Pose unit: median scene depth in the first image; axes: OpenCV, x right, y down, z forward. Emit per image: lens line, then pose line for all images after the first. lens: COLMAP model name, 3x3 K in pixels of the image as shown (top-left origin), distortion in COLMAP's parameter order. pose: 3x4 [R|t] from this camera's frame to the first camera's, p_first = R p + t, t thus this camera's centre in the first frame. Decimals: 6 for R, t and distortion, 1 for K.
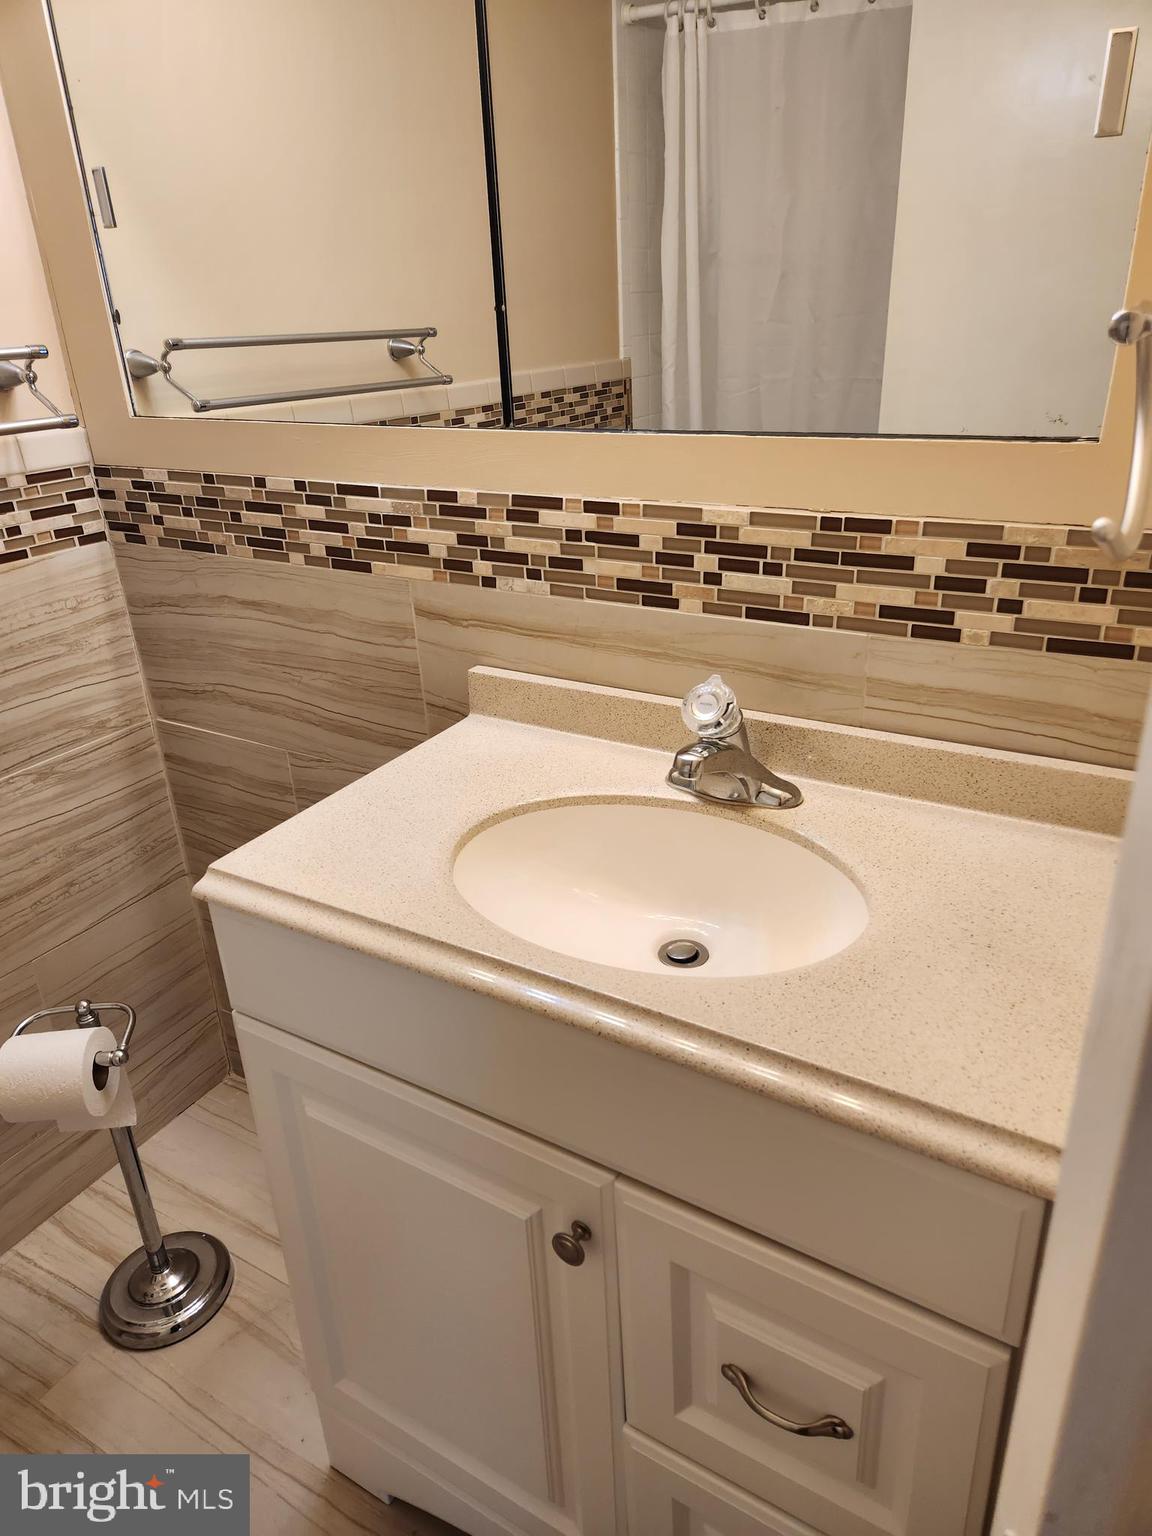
lens RADIAL K [[1018.3, 0, 580.0], [0, 1018.3, 767.2], [0, 0, 1]] dist [0.067208, -0.003743]
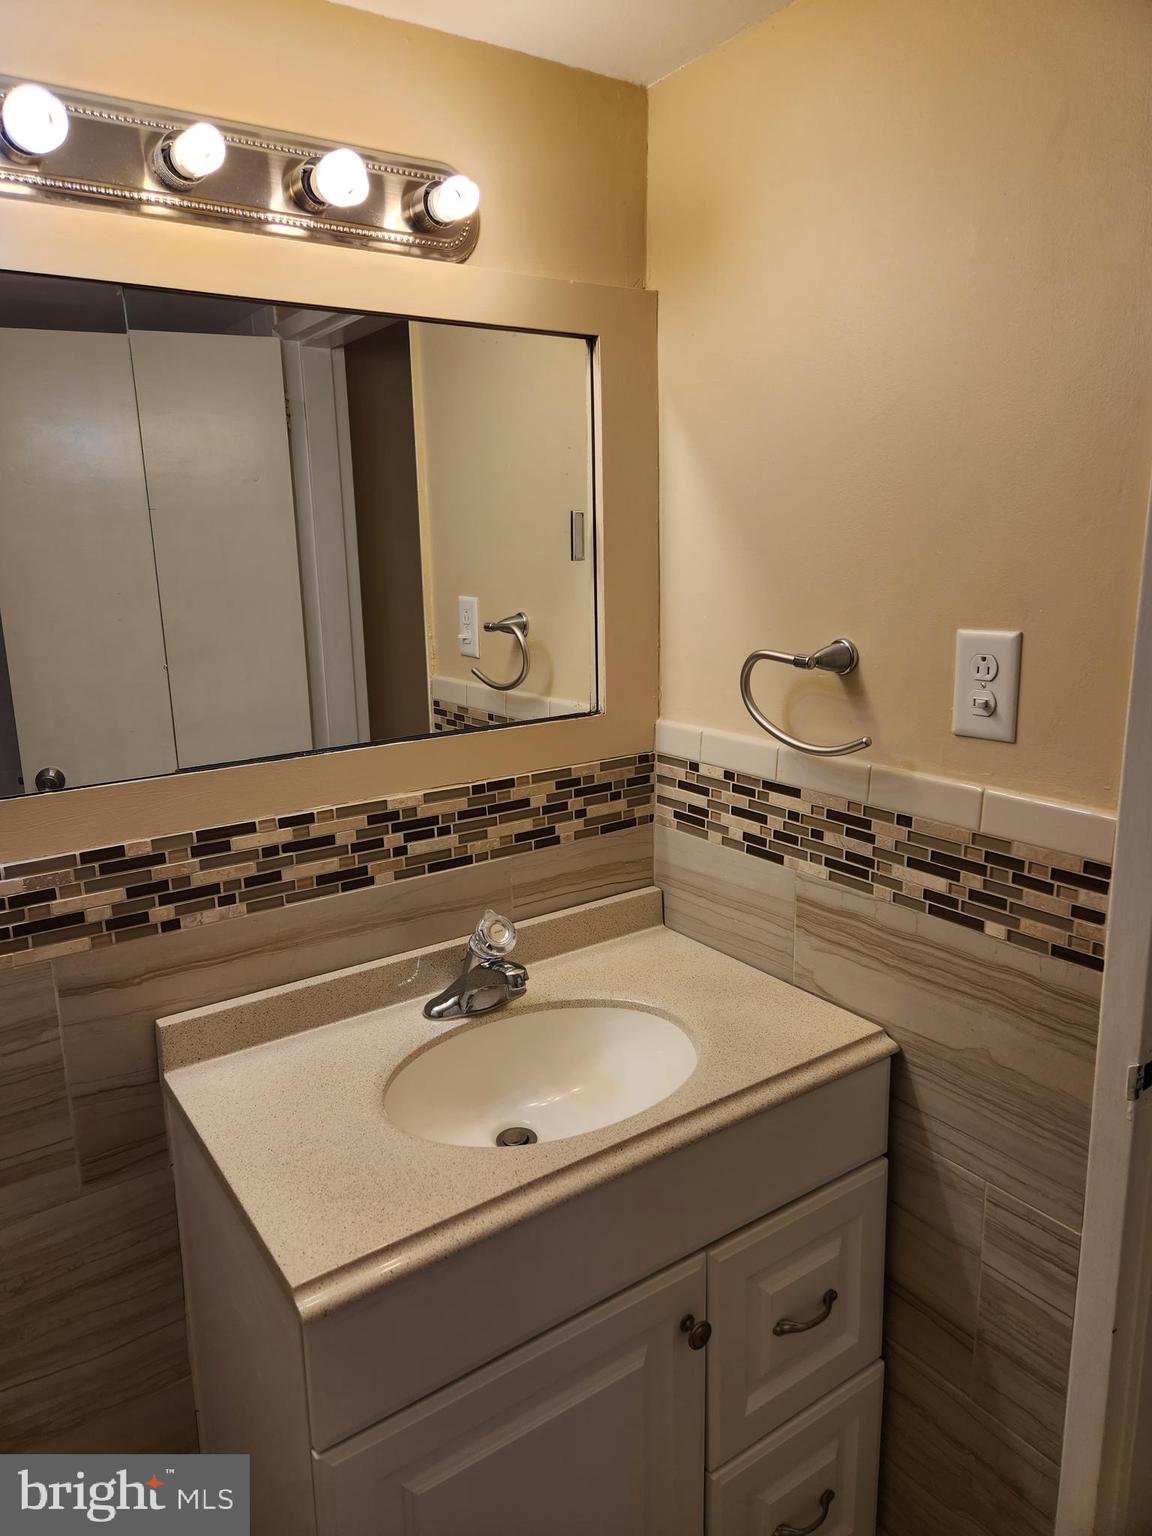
lens RADIAL K [[1018.3, 0, 576.2], [0, 1018.3, 762.1], [0, 0, 1]] dist [0.067208, -0.003743]
pose [[0.426699, -0.167489, 0.888750, -0.880546], [0.383232, 0.923599, -0.009938, -0.193247], [-0.819183, 0.344838, 0.458285, 0.220053]]
